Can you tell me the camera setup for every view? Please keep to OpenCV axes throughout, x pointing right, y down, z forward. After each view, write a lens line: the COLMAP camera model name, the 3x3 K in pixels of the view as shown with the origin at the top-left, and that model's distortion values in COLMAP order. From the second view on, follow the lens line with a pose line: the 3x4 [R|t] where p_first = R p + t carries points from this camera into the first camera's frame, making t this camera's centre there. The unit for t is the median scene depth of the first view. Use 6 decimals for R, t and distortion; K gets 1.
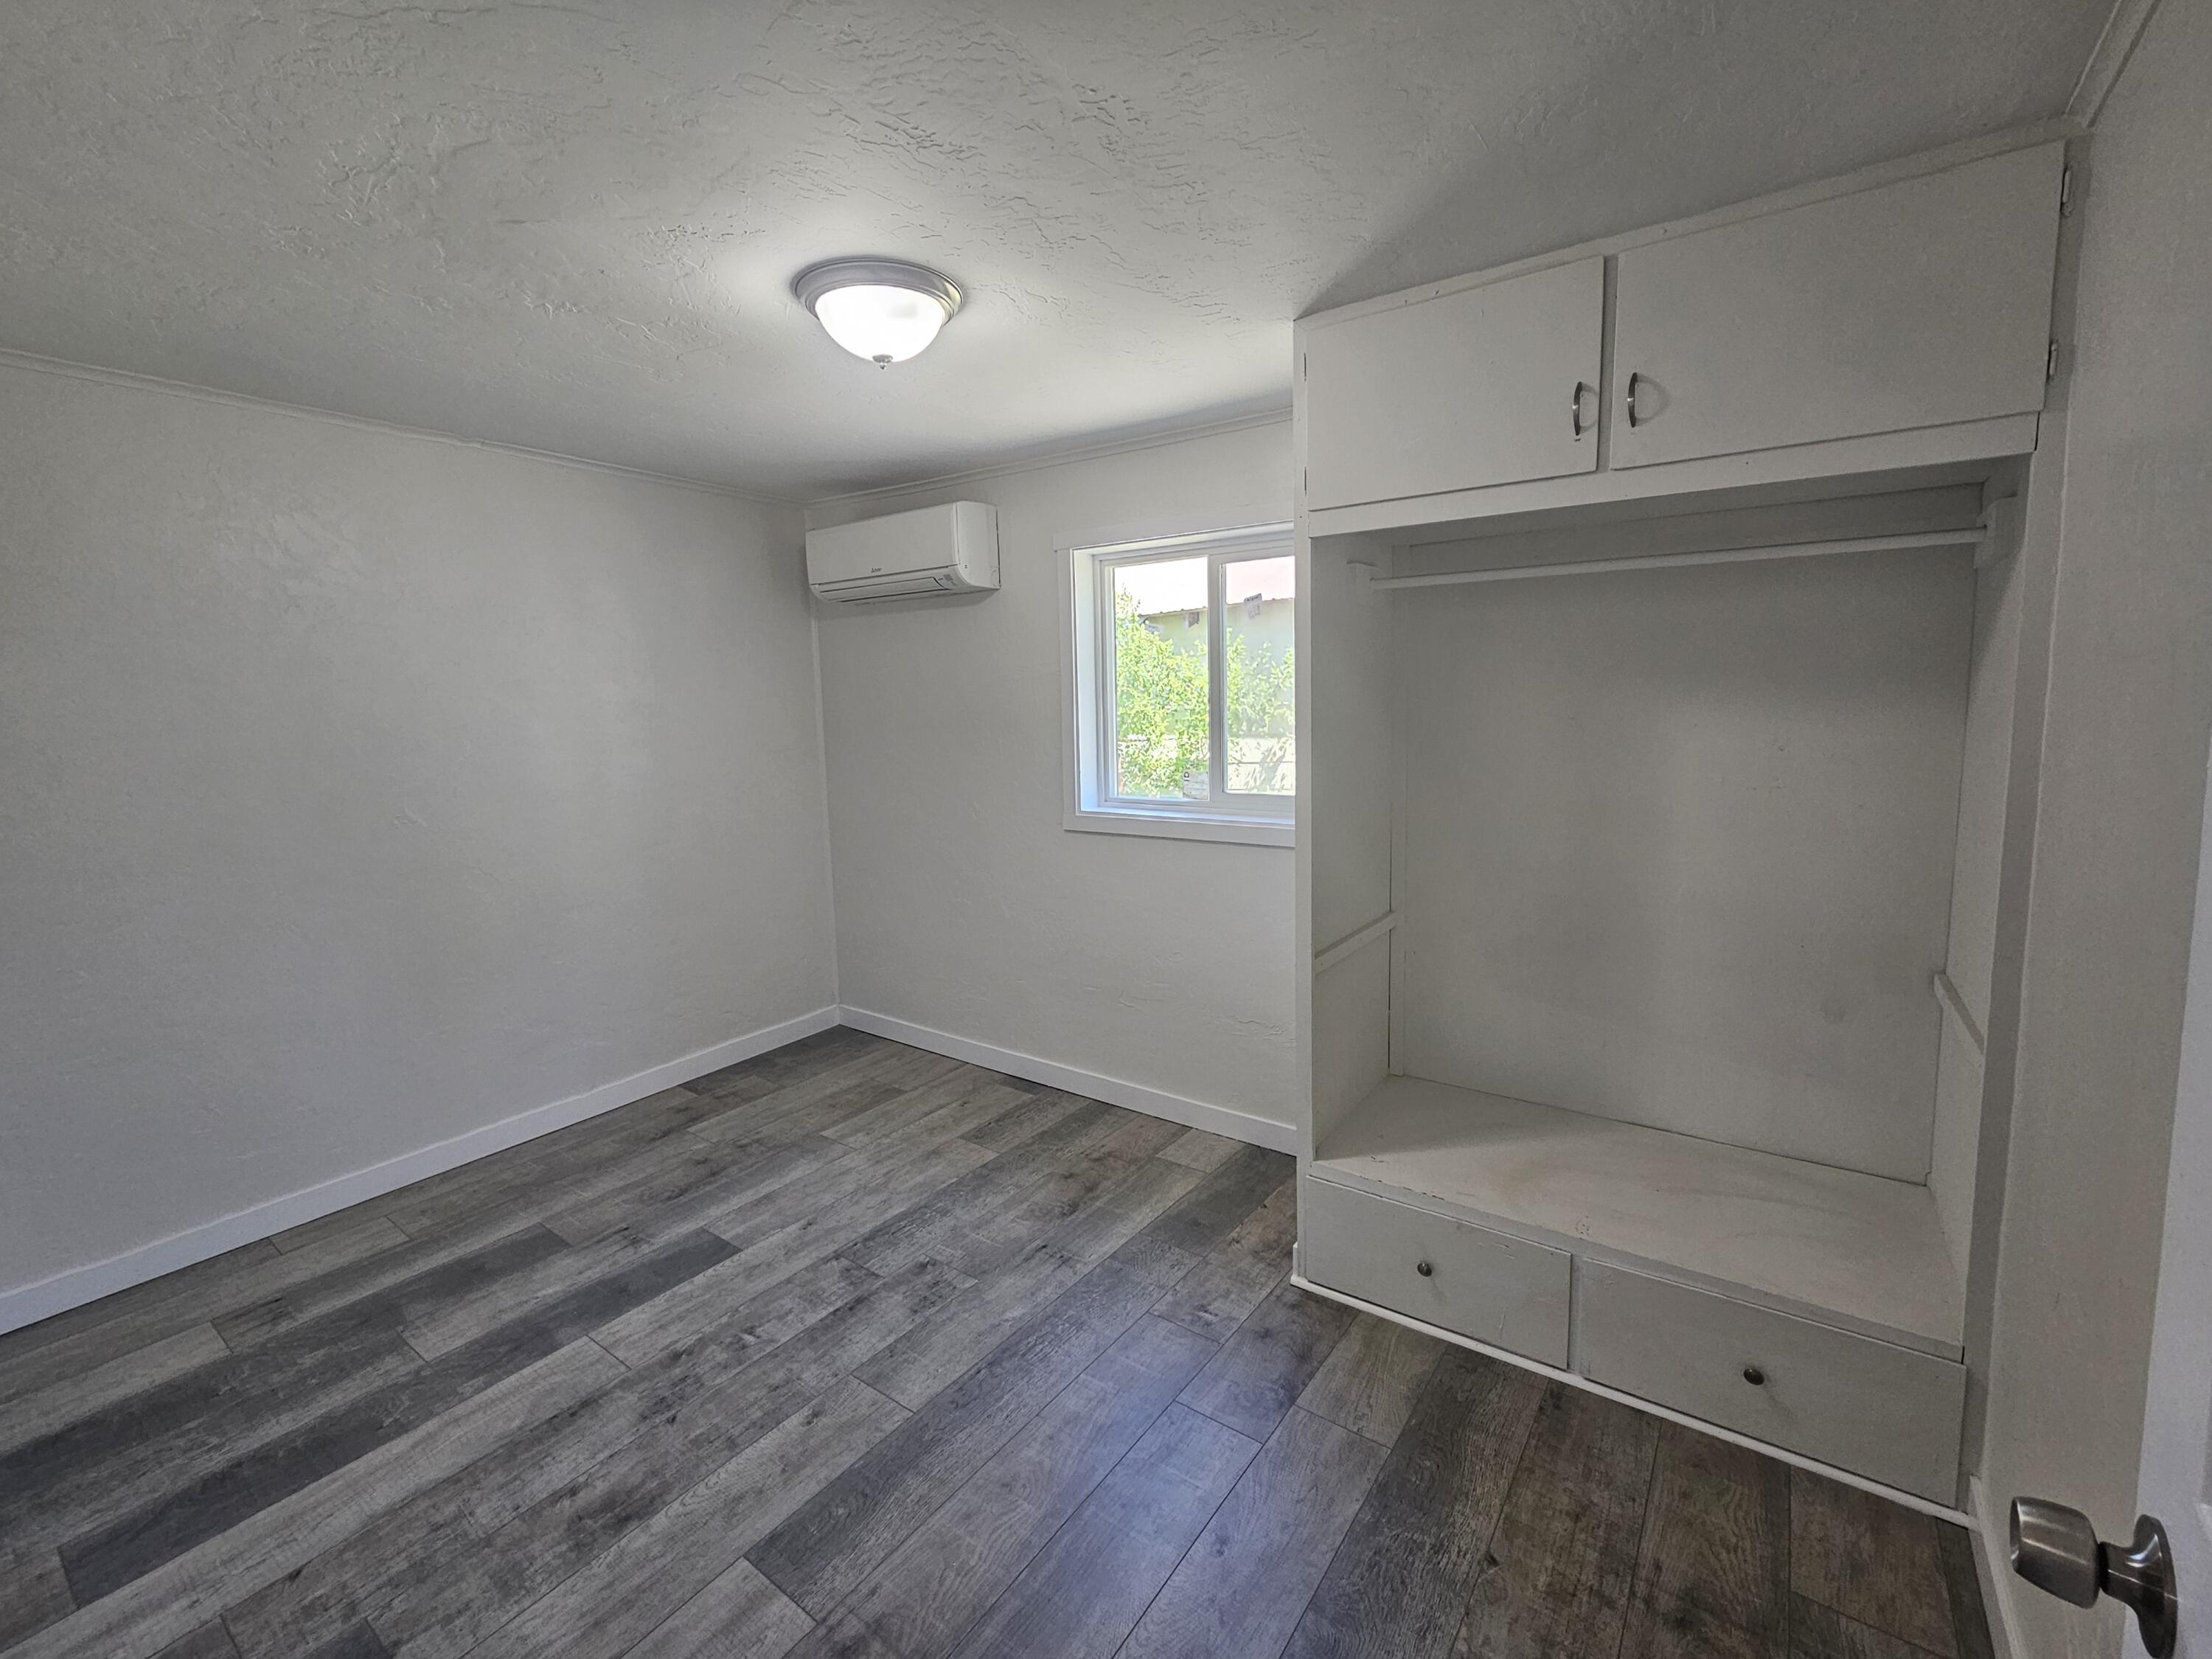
lens RADIAL K [[945.7, 0, 1094.5], [0, 945.7, 804.6], [0, 0, 1]] dist [0.000183, 0.000523]
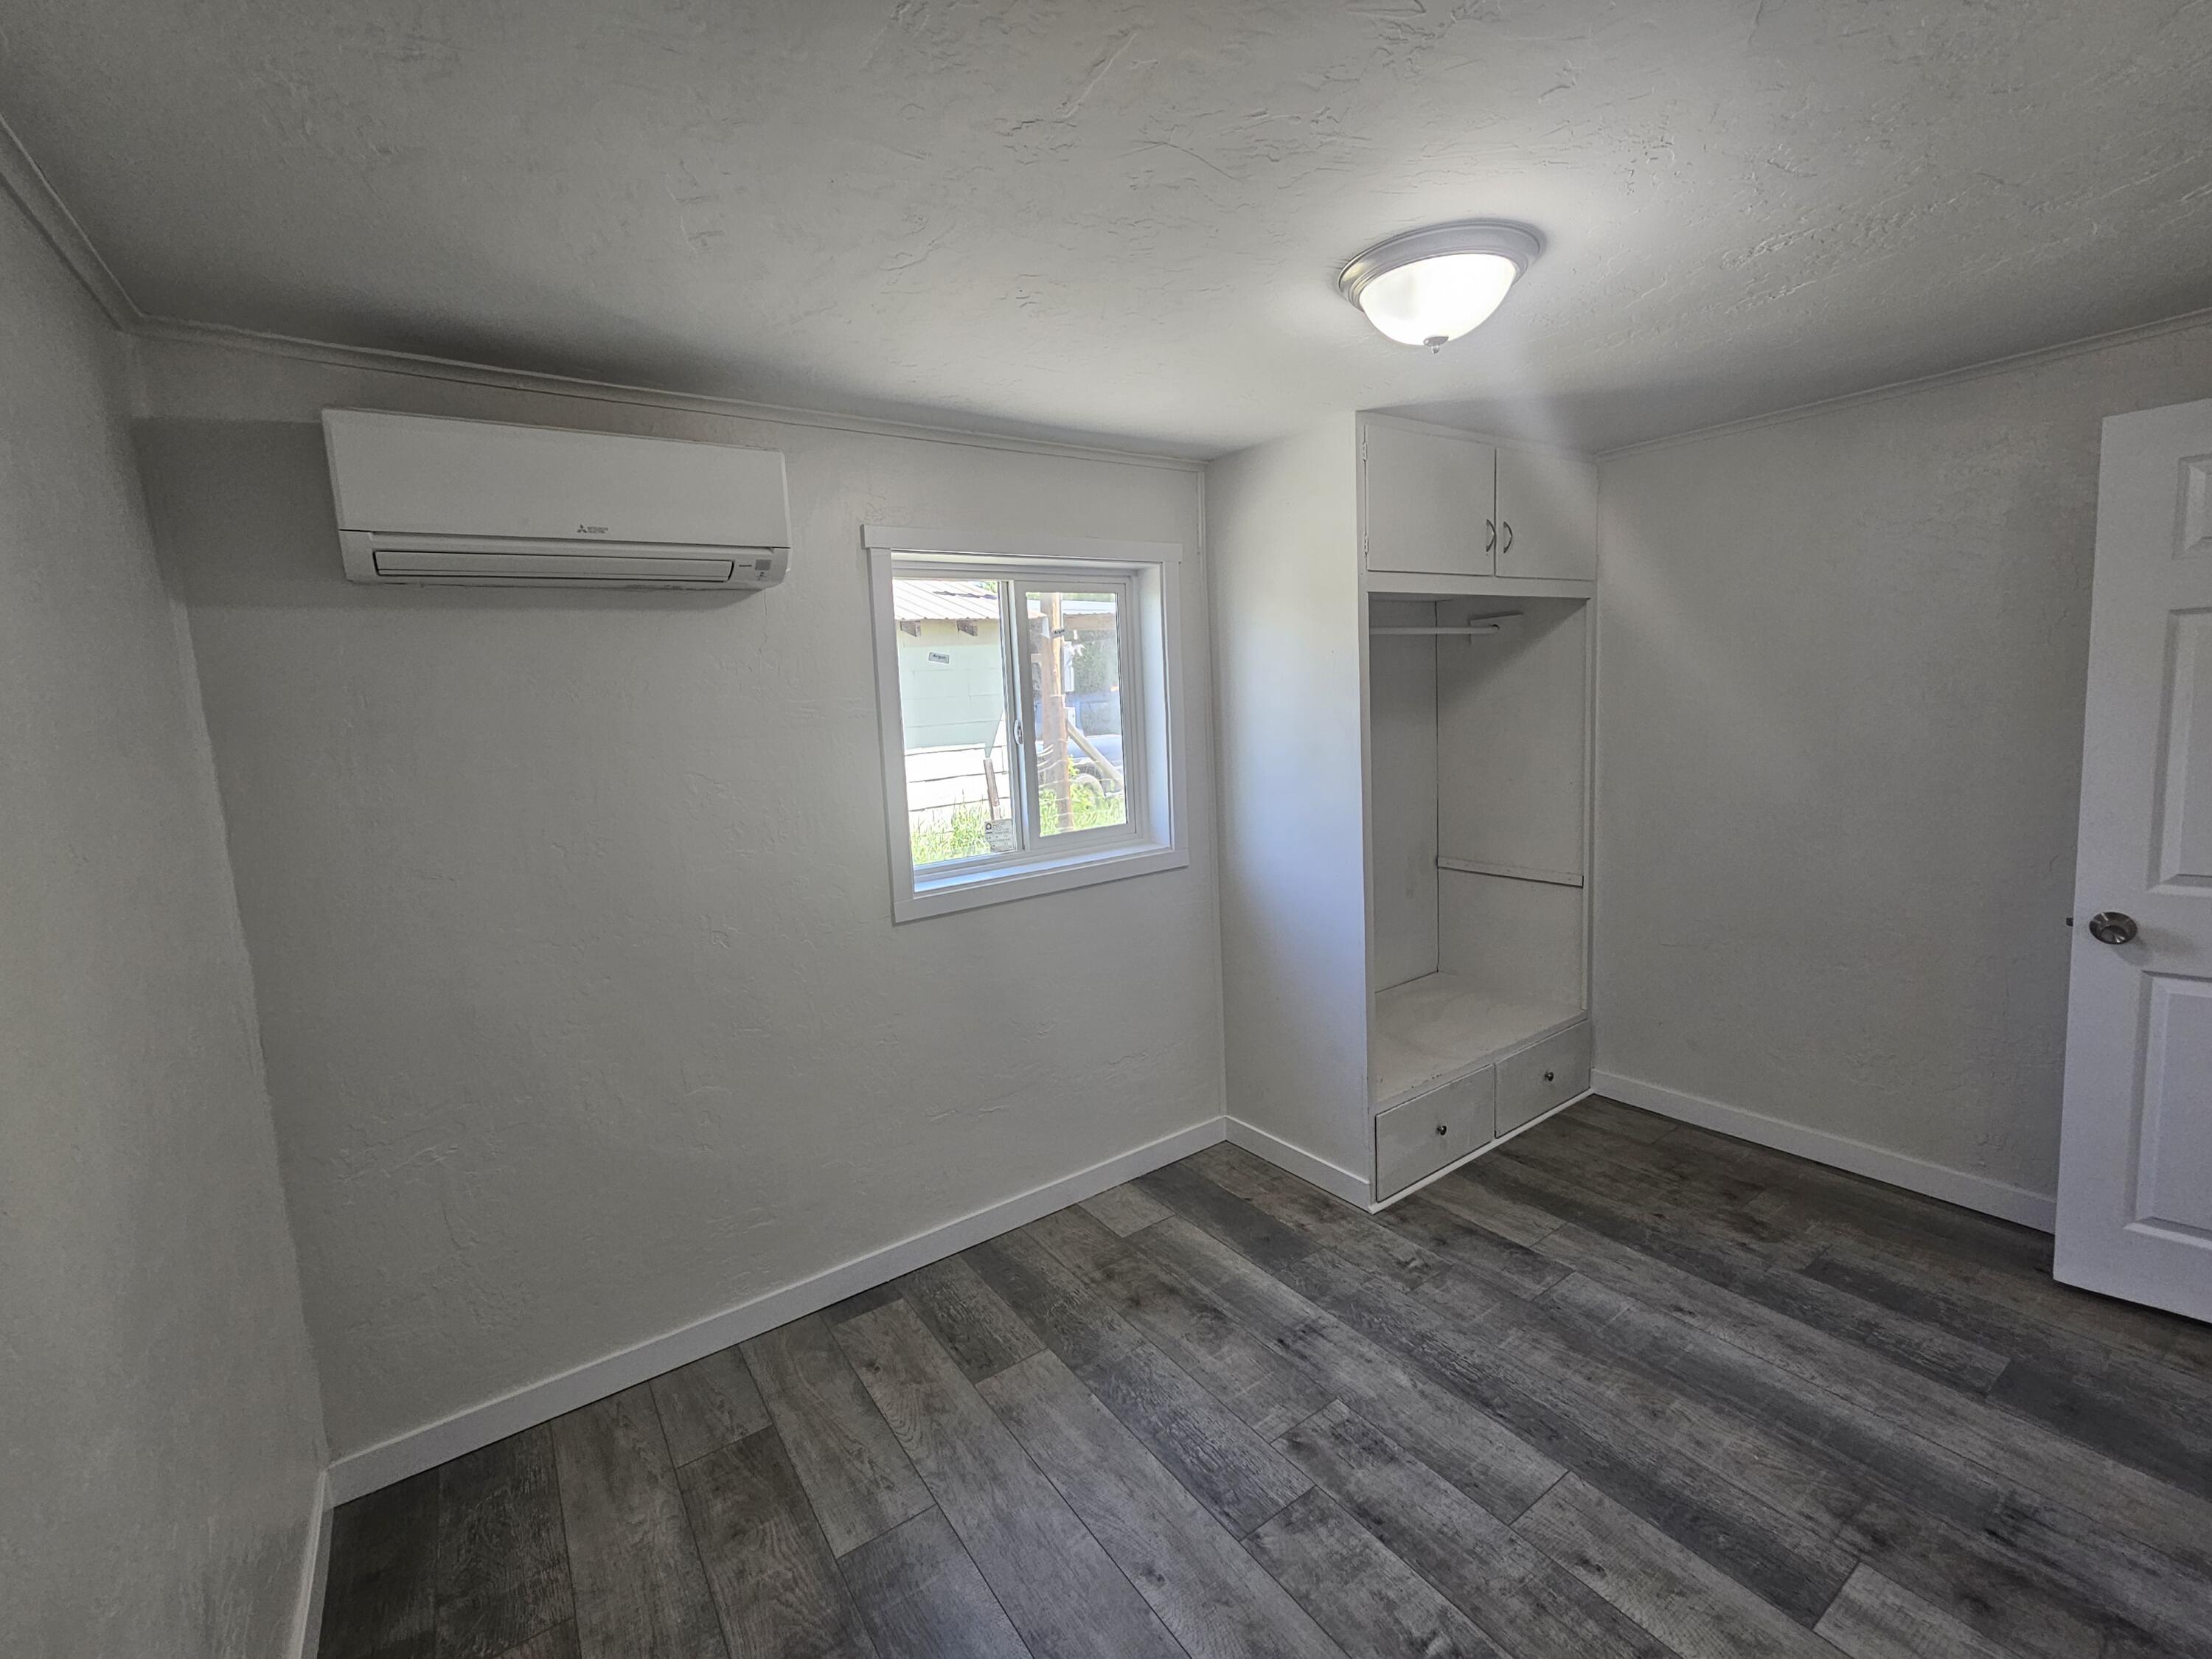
lens RADIAL K [[945.7, 0, 1094.5], [0, 945.7, 804.6], [0, 0, 1]] dist [0.000183, 0.000523]
pose [[0.338982, -0.108357, 0.934532, -0.908445], [0.153399, 0.986418, 0.058731, -0.116368], [-0.928203, 0.123447, 0.351000, 0.795789]]
